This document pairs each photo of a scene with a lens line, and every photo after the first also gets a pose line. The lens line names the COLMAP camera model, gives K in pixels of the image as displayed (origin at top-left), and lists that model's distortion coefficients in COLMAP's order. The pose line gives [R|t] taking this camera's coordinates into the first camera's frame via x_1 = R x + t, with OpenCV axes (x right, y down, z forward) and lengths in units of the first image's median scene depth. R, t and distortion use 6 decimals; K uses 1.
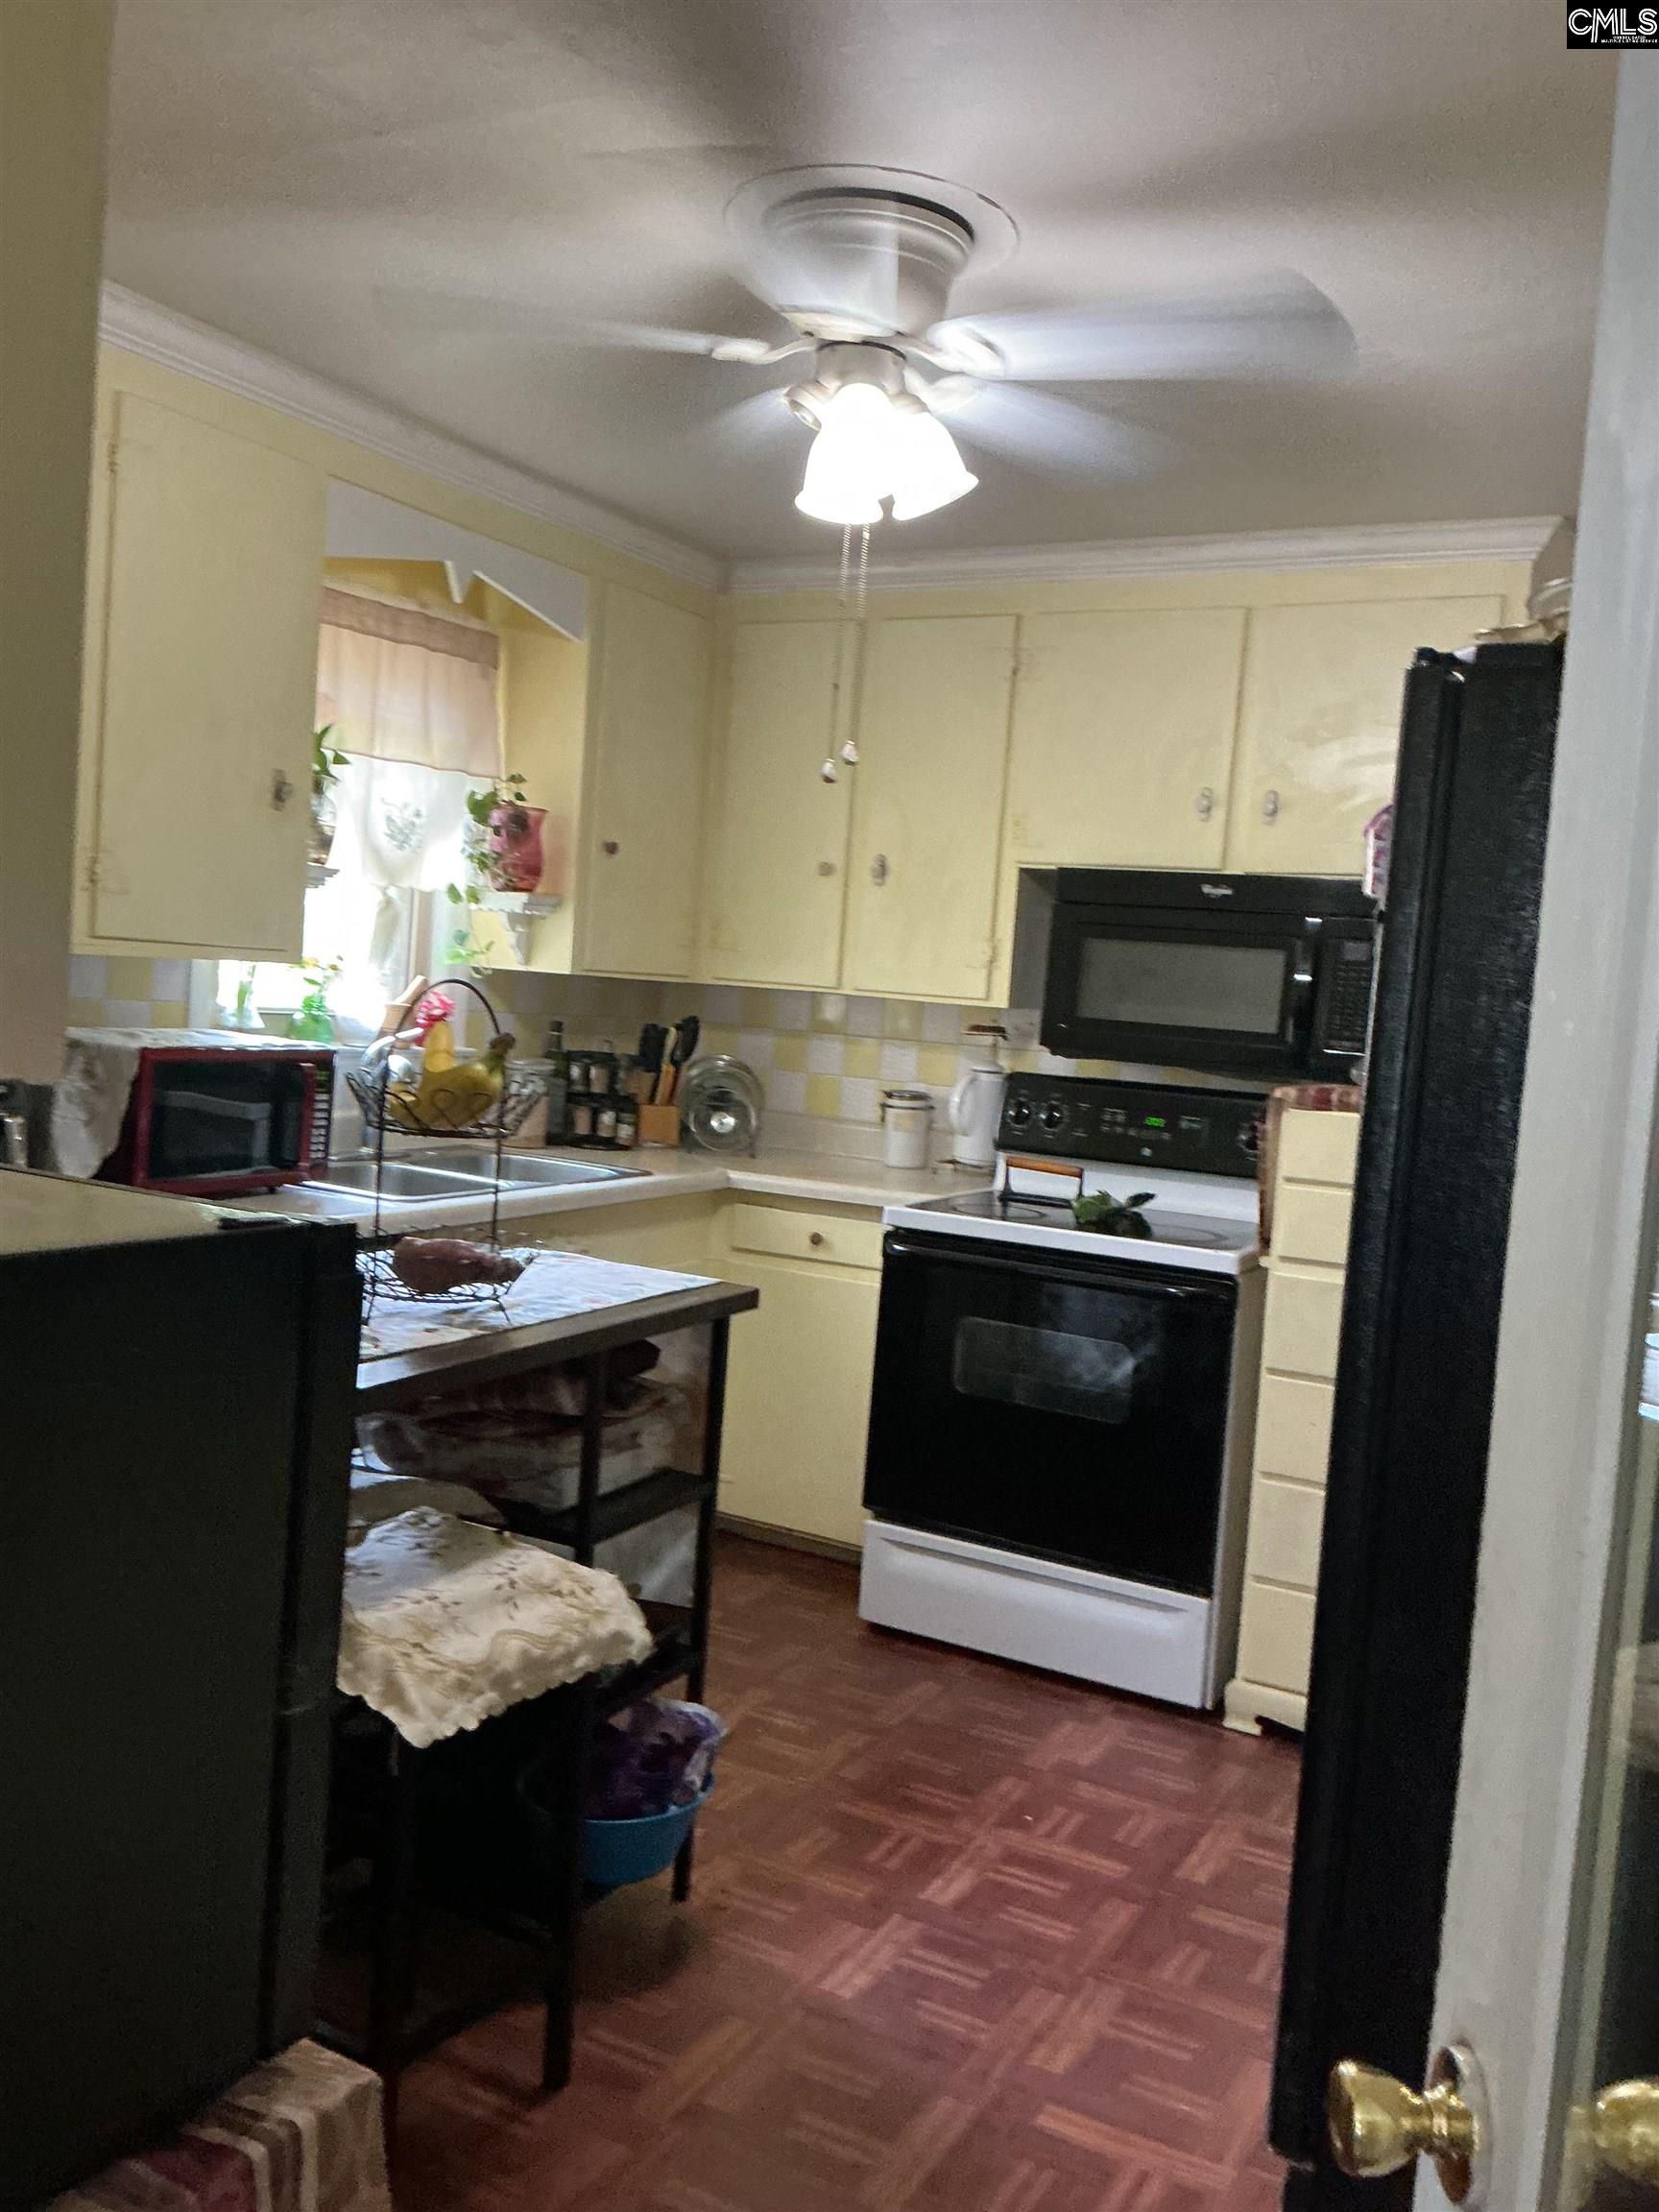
lens RADIAL K [[1845.5, 0, 829.5], [0, 1845.5, 1106.0], [0, 0, 1]] dist [0.134229, -0.268088]
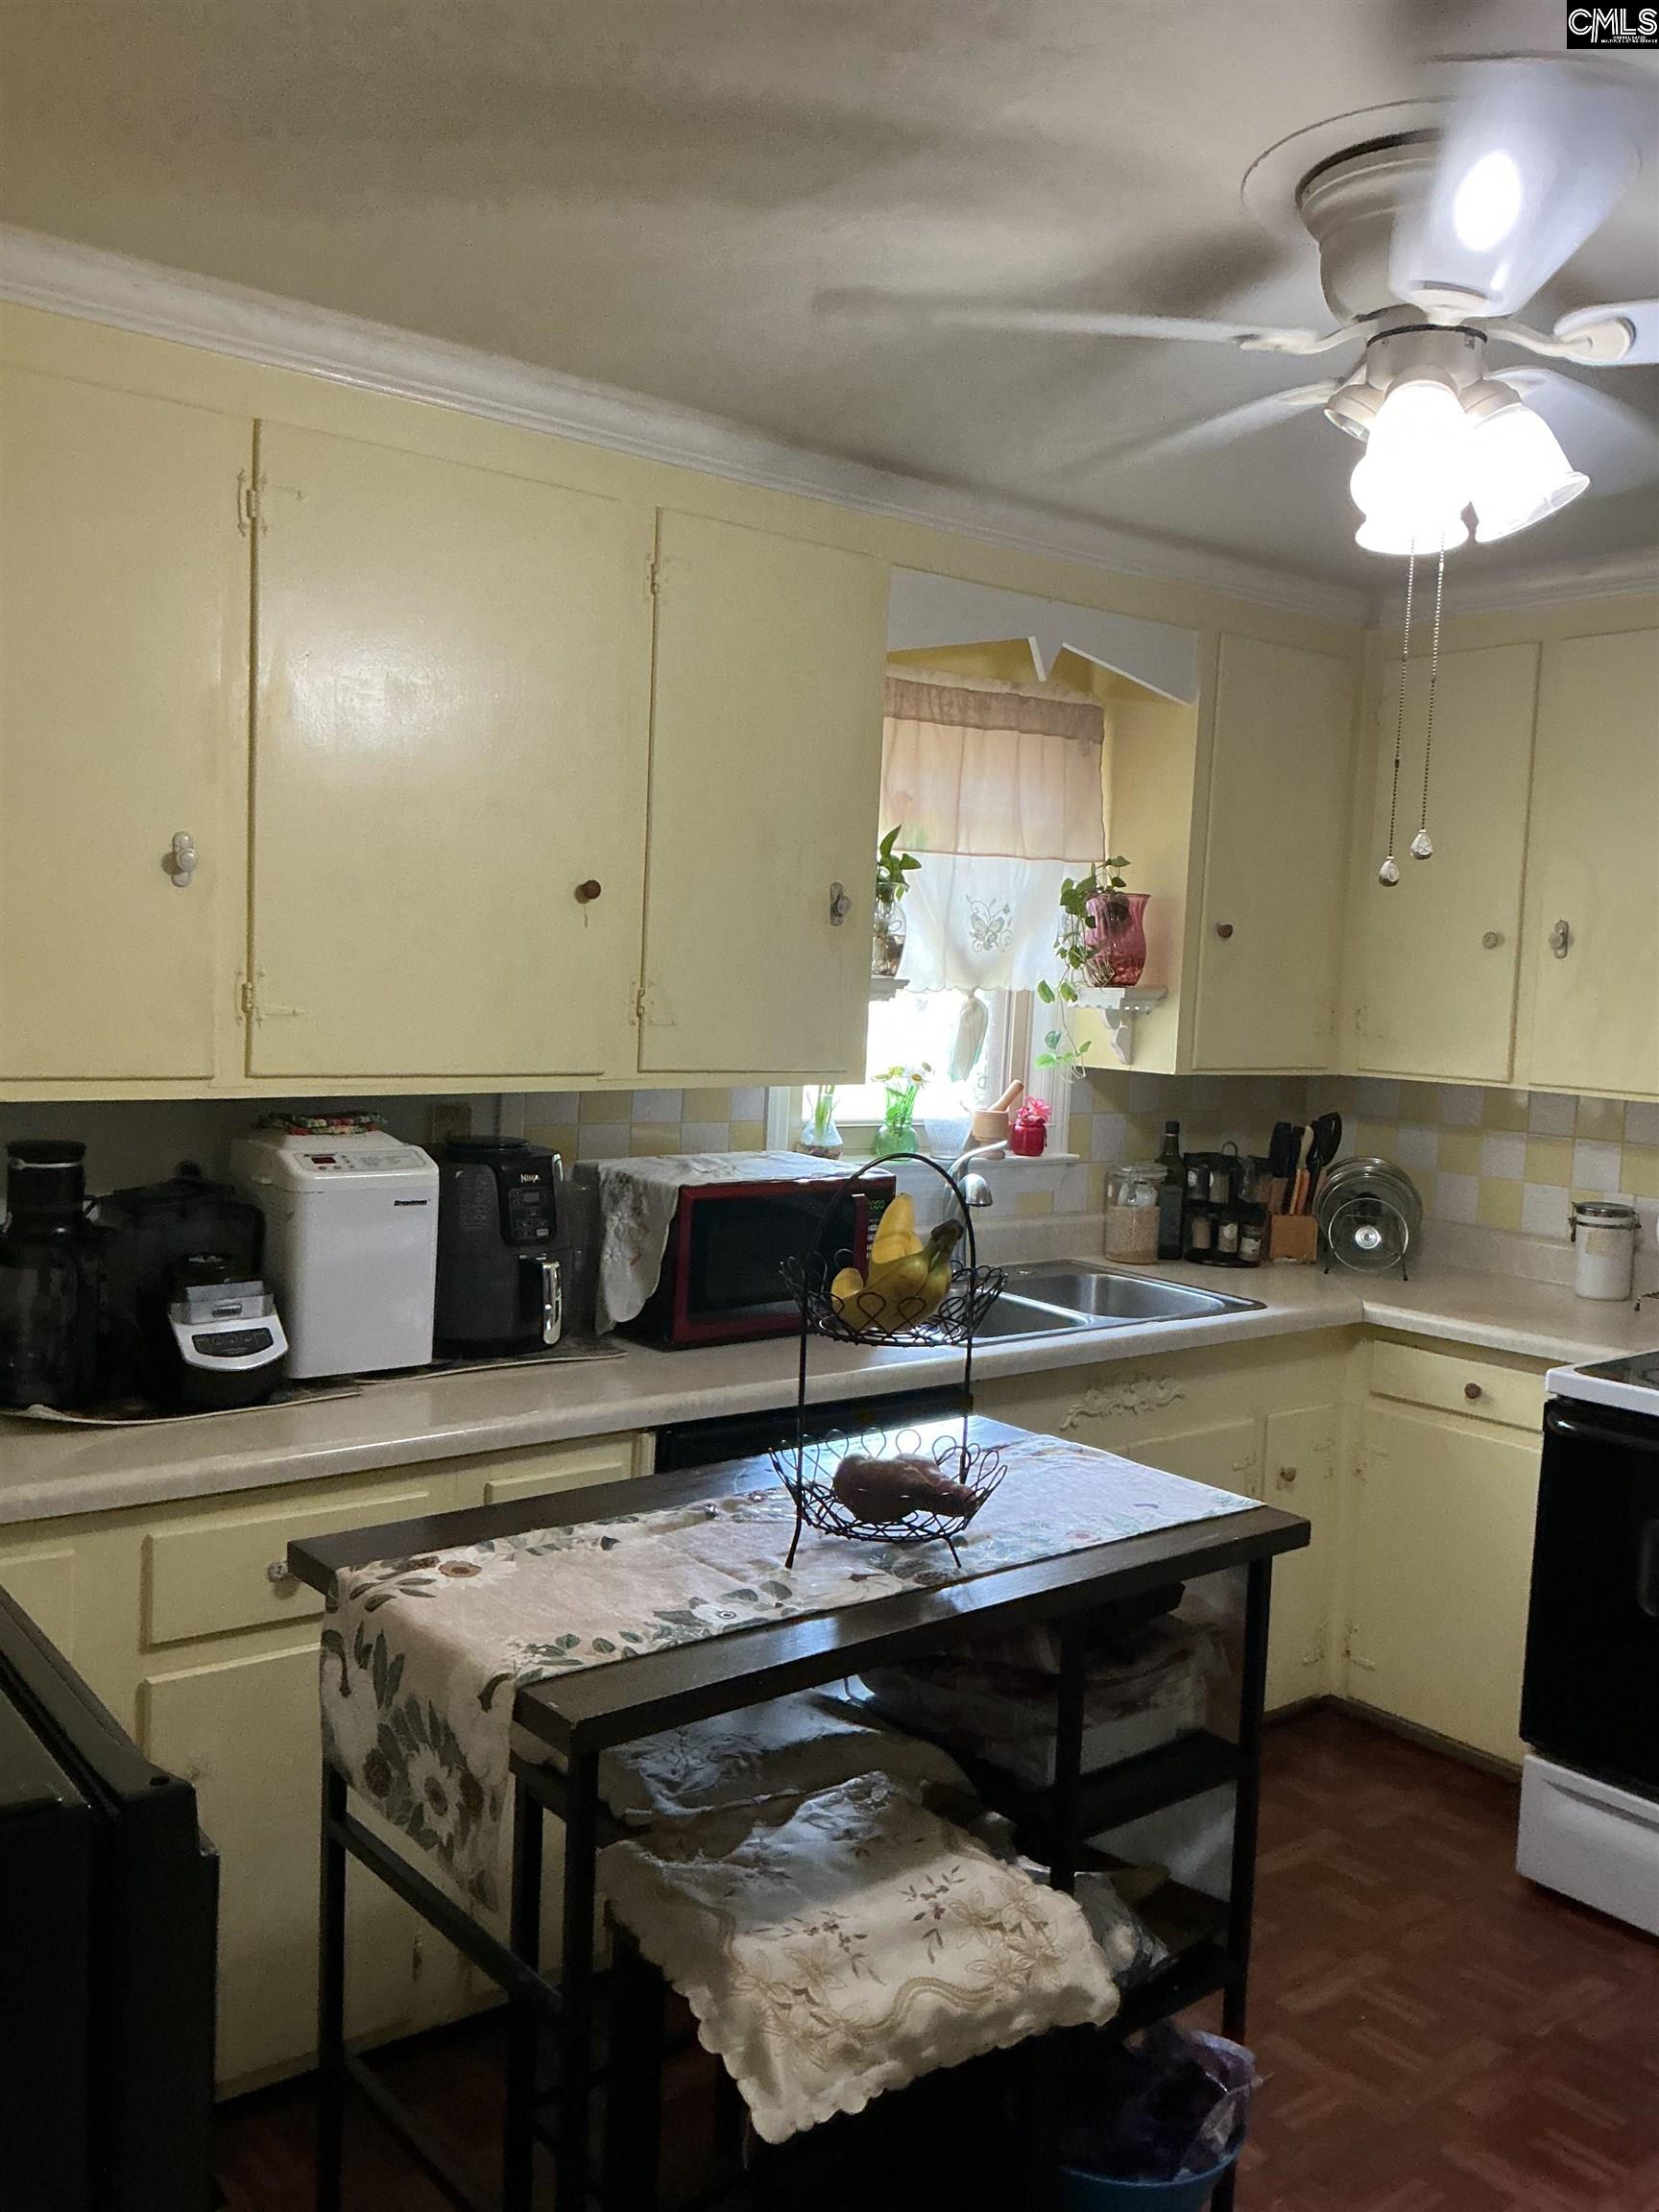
lens RADIAL K [[1829.0, 0, 836.4], [0, 1829.0, 1085.1], [0, 0, 1]] dist [0.090221, -0.162306]
pose [[0.917816, -0.005370, -0.396970, 0.066685], [-0.002554, 0.999808, -0.019429, -0.053468], [0.396998, 0.018846, 0.917626, 0.133877]]
